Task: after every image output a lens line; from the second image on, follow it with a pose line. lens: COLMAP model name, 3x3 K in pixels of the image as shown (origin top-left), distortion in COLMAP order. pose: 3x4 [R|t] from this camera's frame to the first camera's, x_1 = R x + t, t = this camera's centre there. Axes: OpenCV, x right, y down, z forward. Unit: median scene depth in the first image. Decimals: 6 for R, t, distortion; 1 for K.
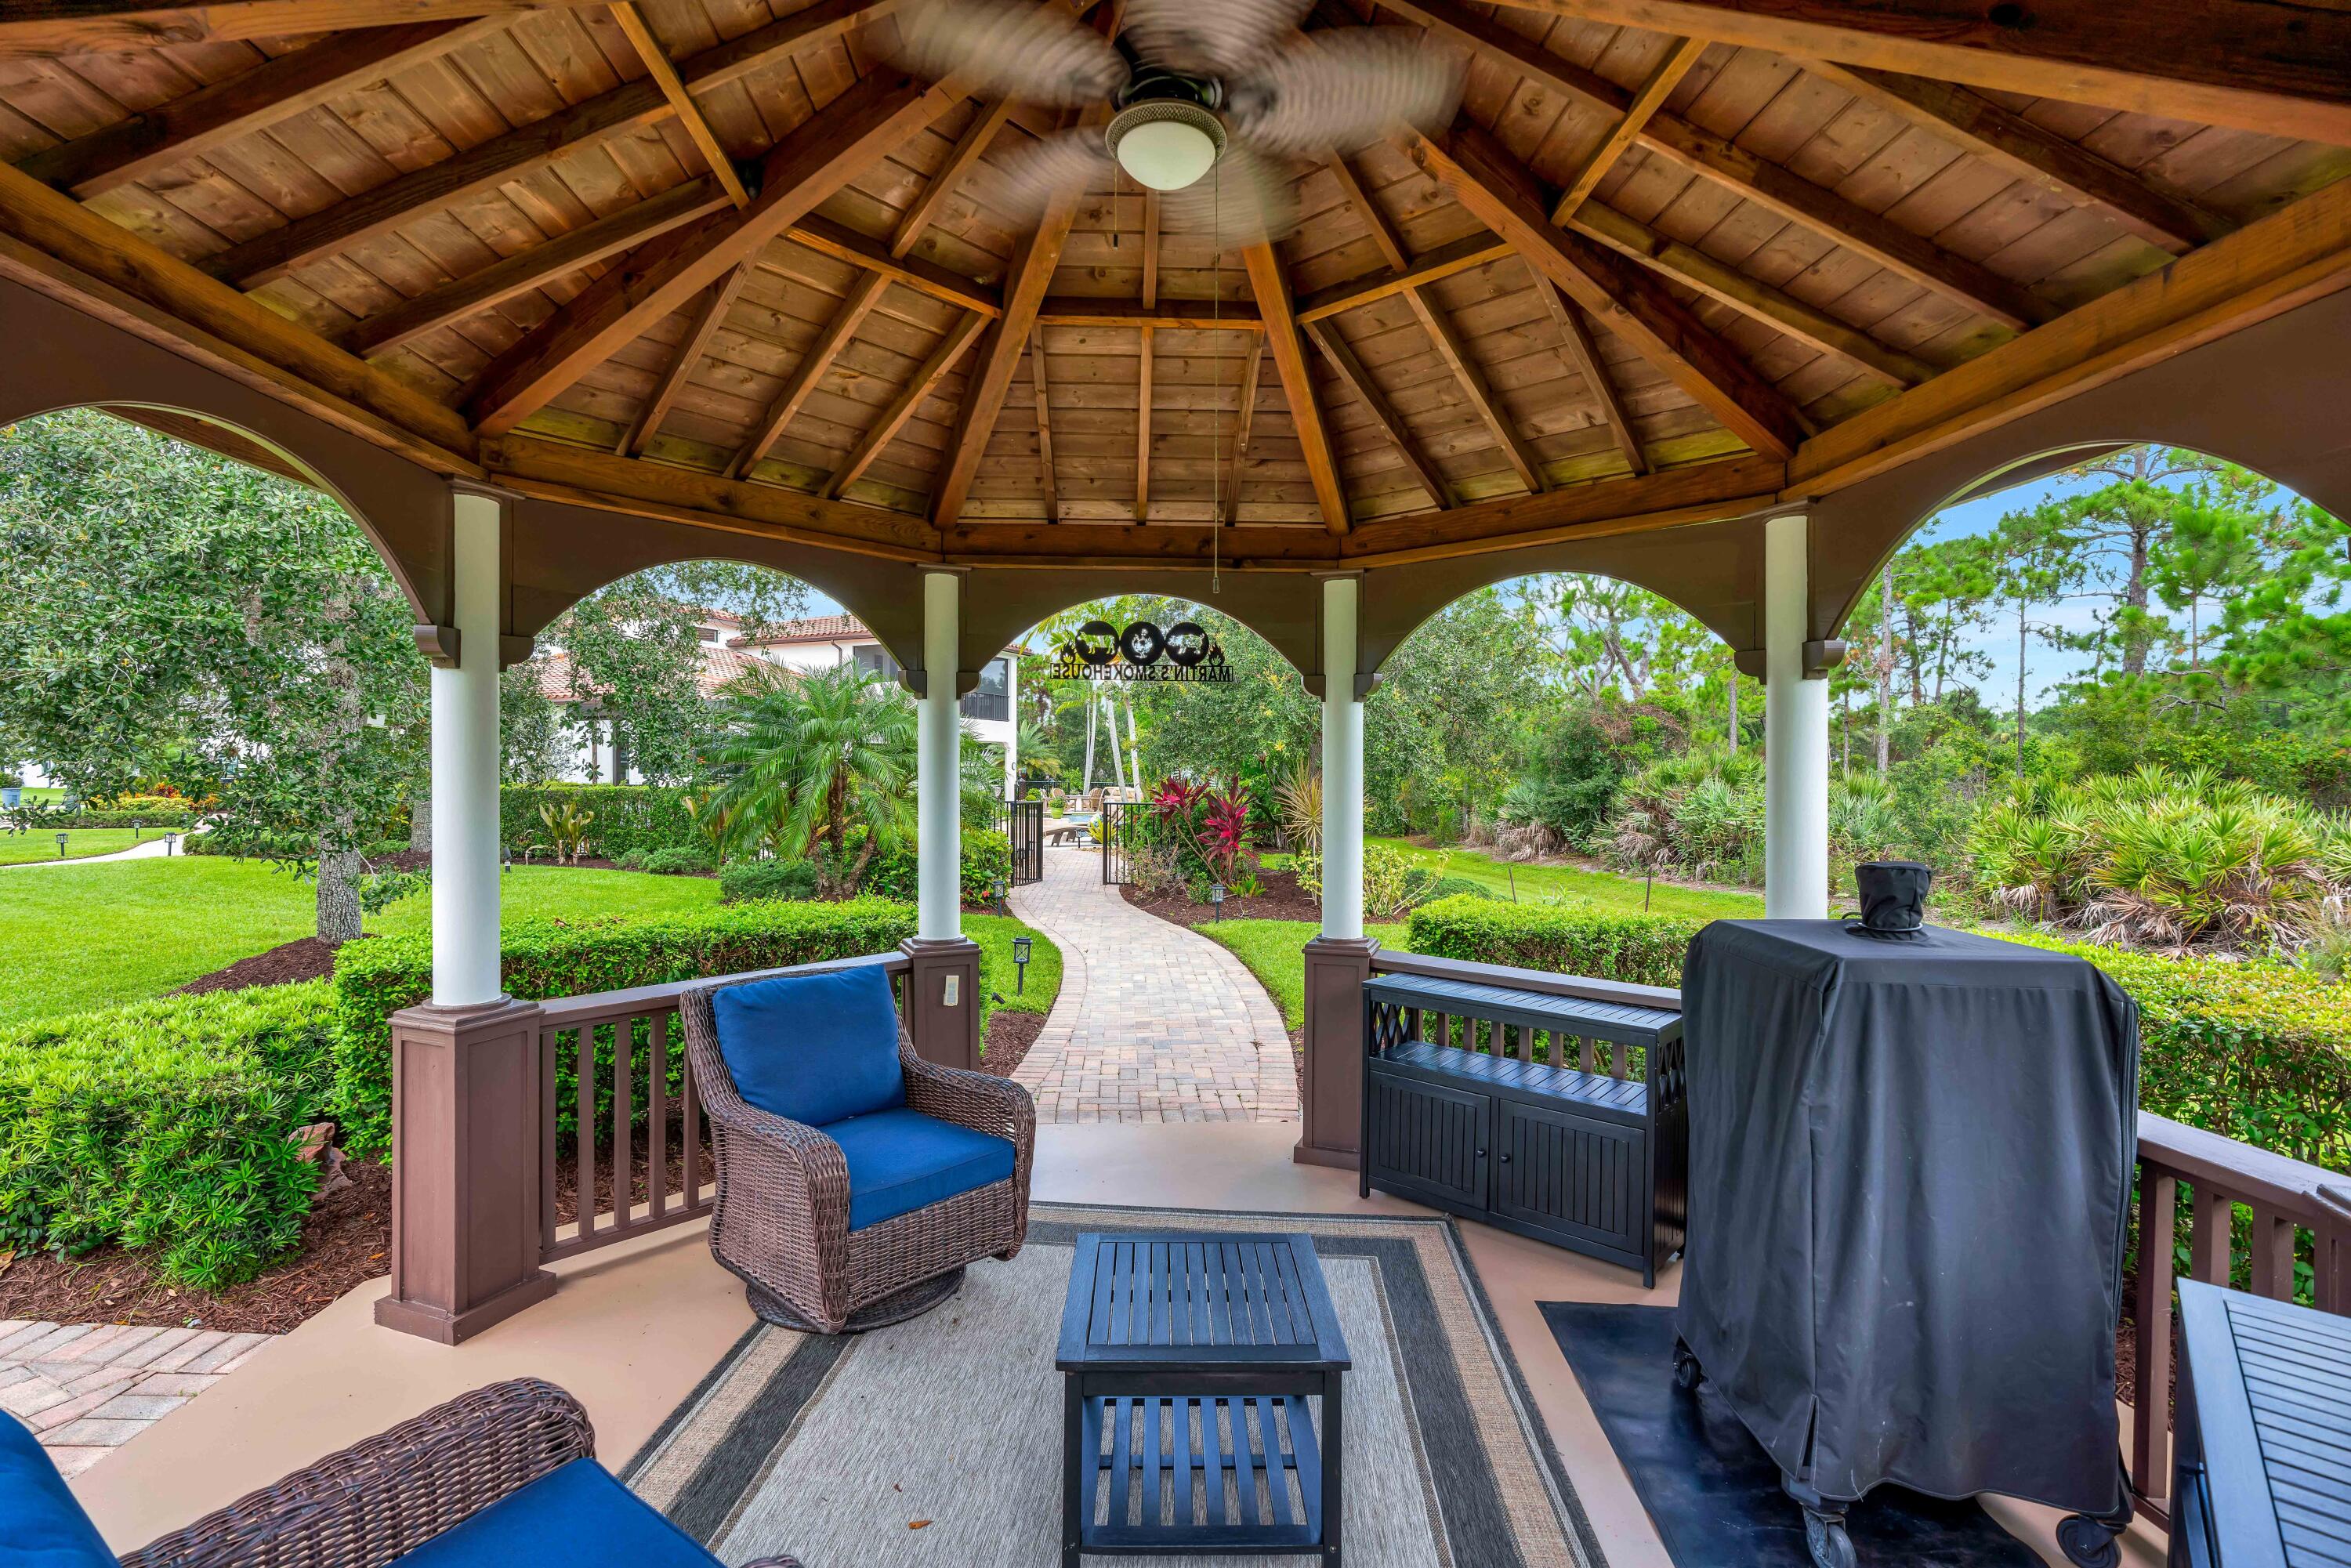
lens RADIAL K [[1049.9, 0, 1175.5], [0, 1049.9, 784.0], [0, 0, 1]] dist [-0.001124, 0.003992]
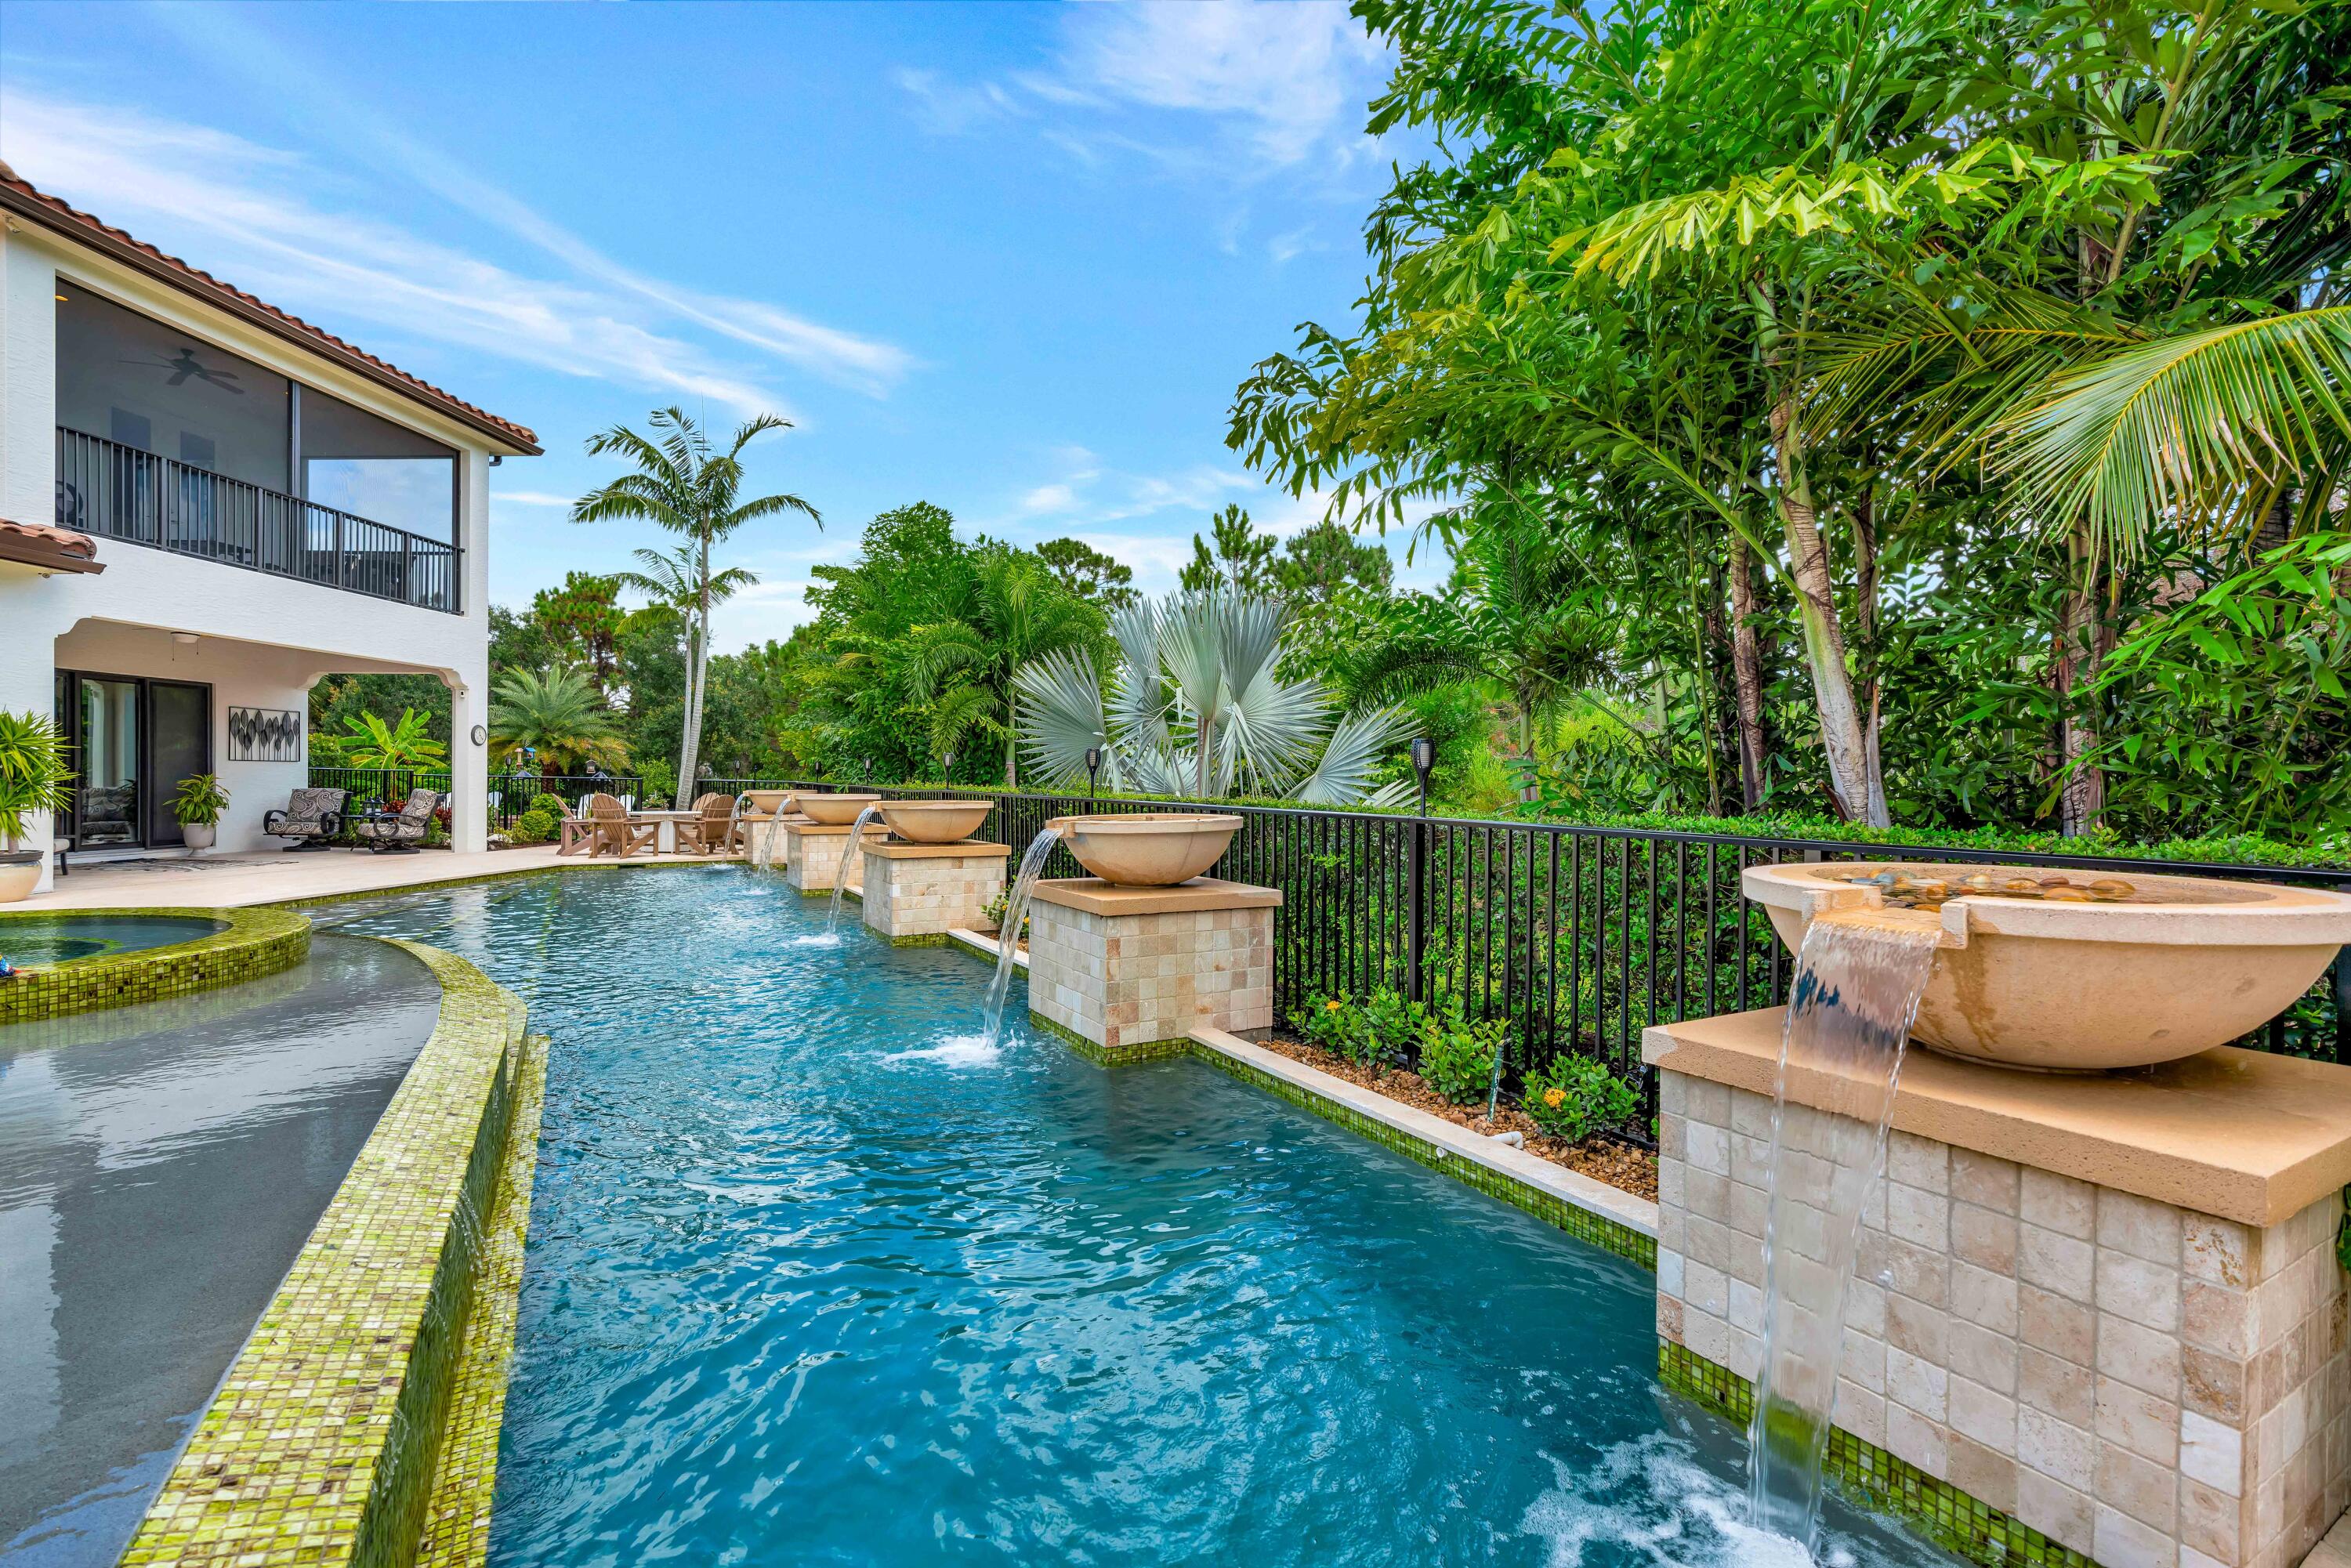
lens RADIAL K [[1049.9, 0, 1175.5], [0, 1049.9, 784.0], [0, 0, 1]] dist [-0.001124, 0.003992]
pose [[0.935135, 0.009402, 0.354166, -0.040601], [-0.008215, 0.999954, -0.004855, -0.000267], [-0.354196, 0.001631, 0.935170, 0.426373]]
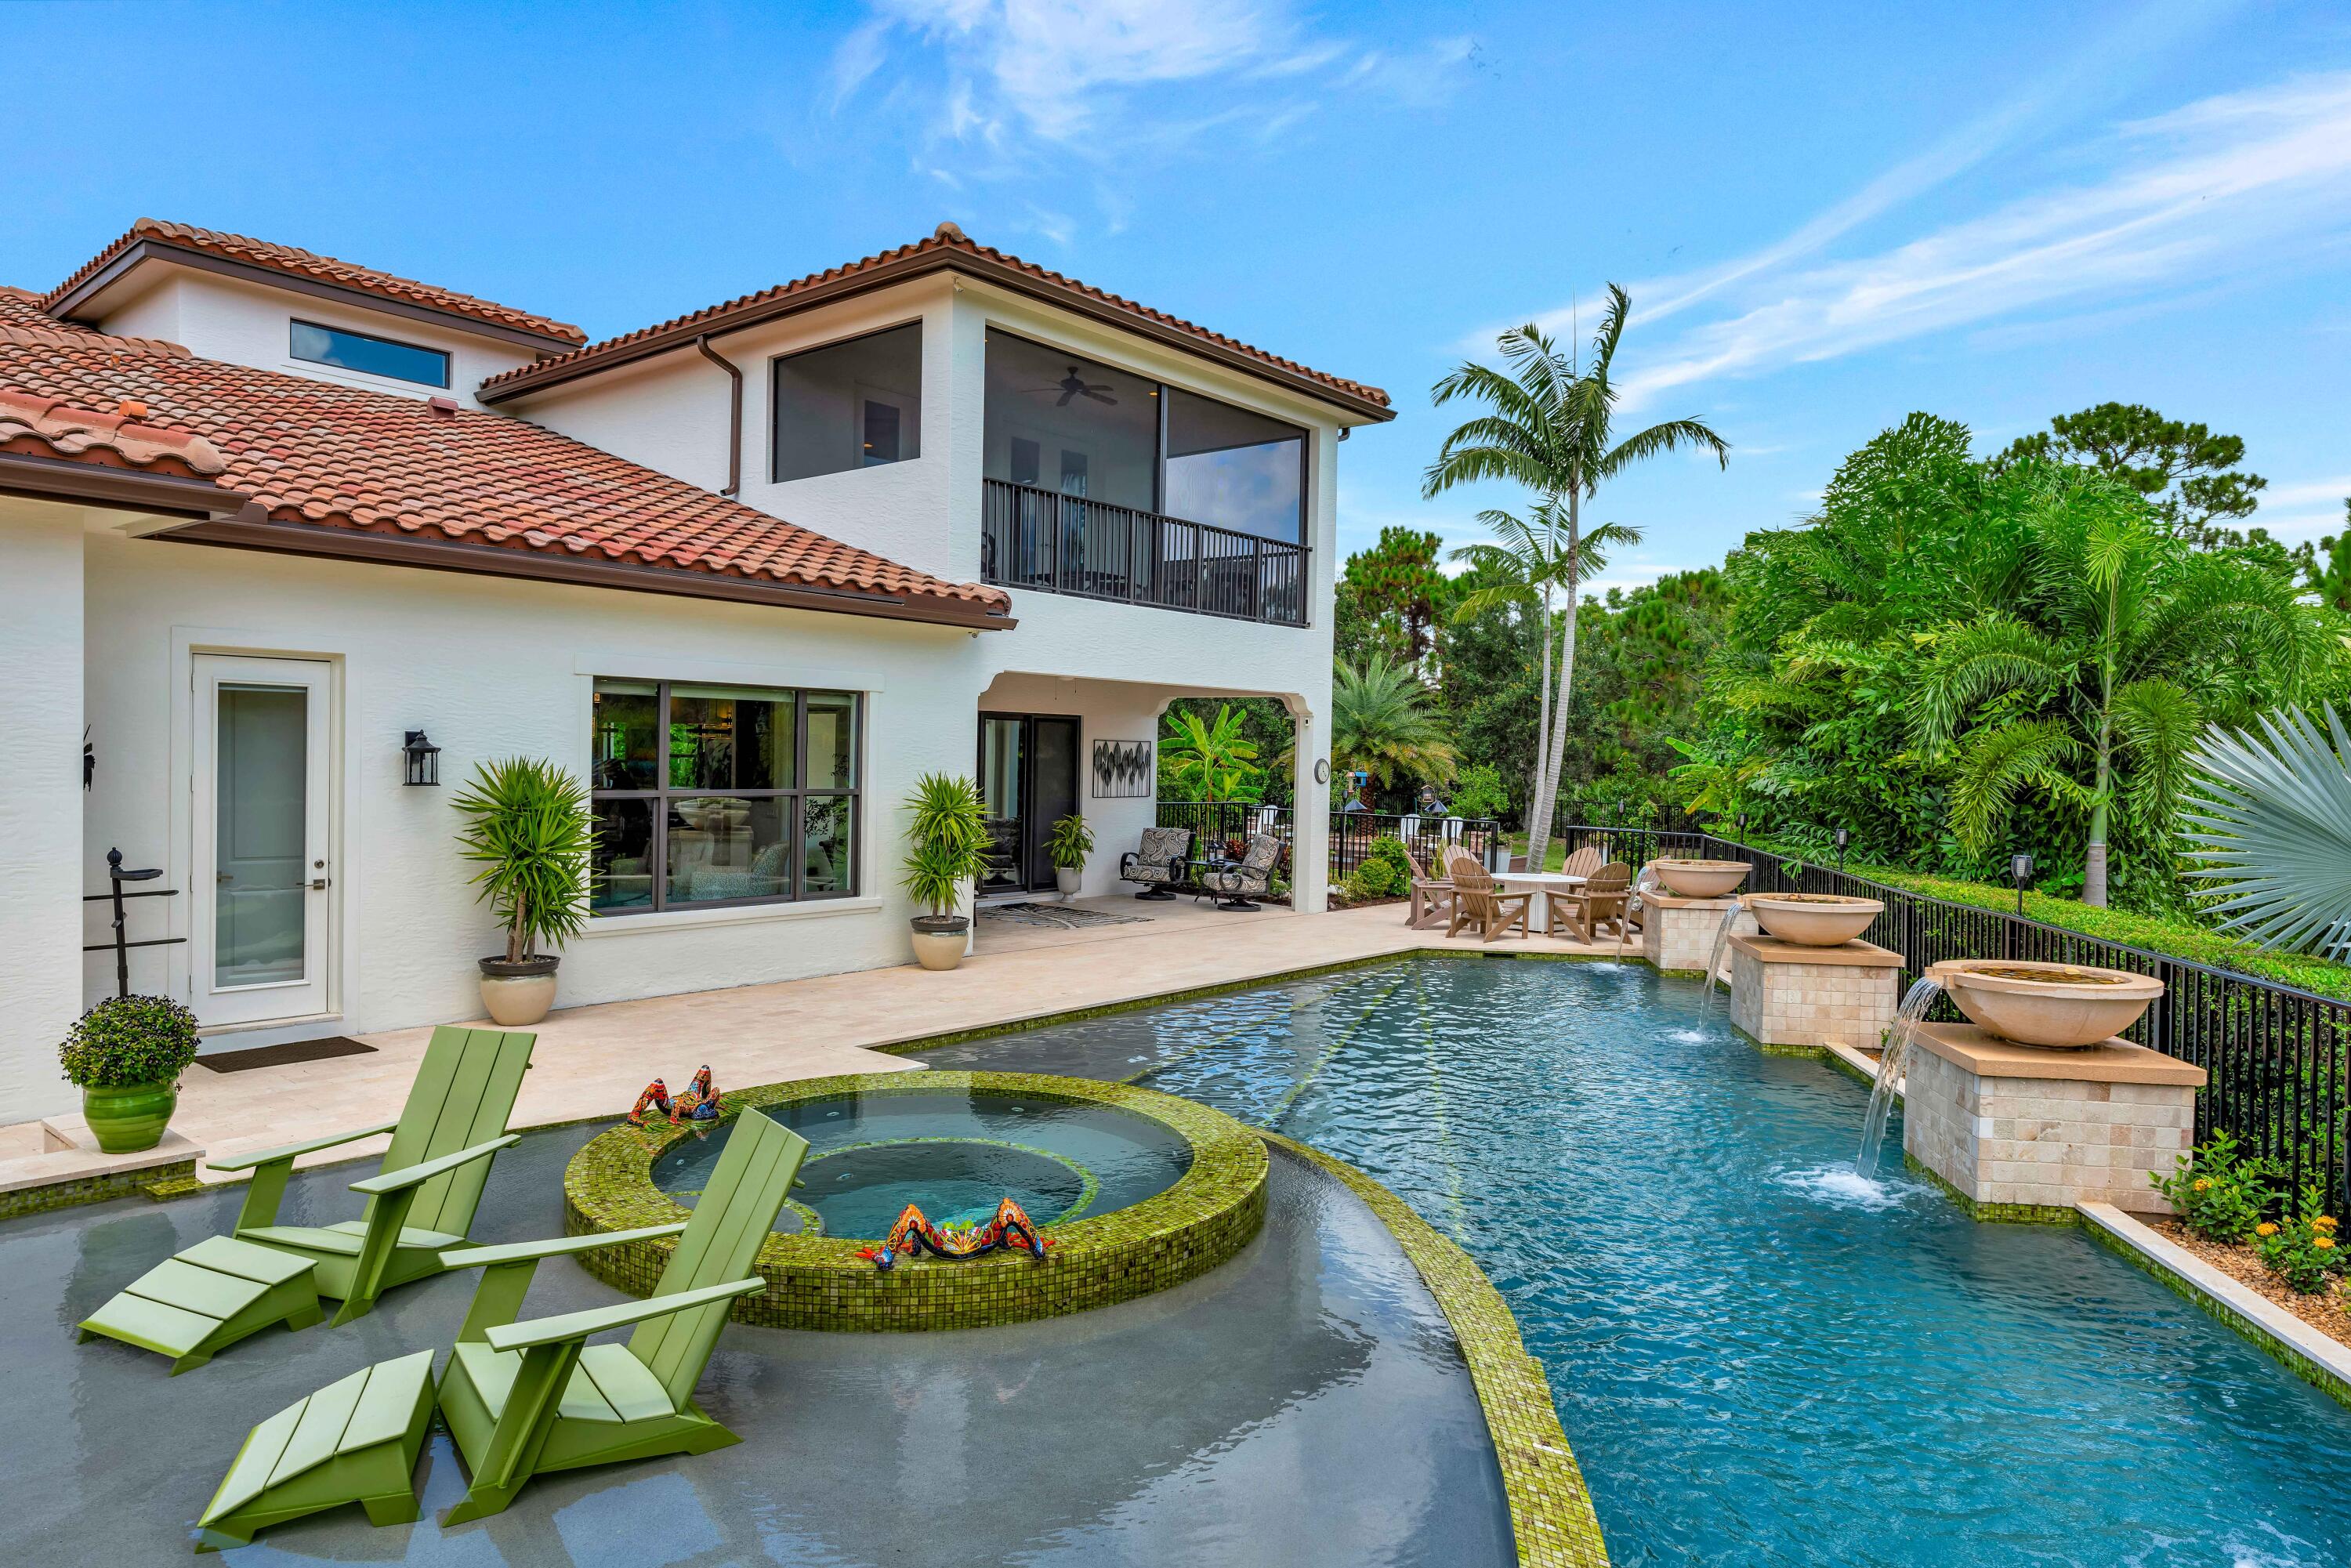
lens RADIAL K [[1463.5, 0, 1206.0], [0, 1463.5, 771.1], [0, 0, 1]] dist [0.003314, 0.001182]
pose [[0.963899, 0.021390, -0.265409, -0.054930], [-0.021537, 0.999765, 0.002357, -0.013510], [0.265397, 0.003444, 0.964133, 0.438461]]
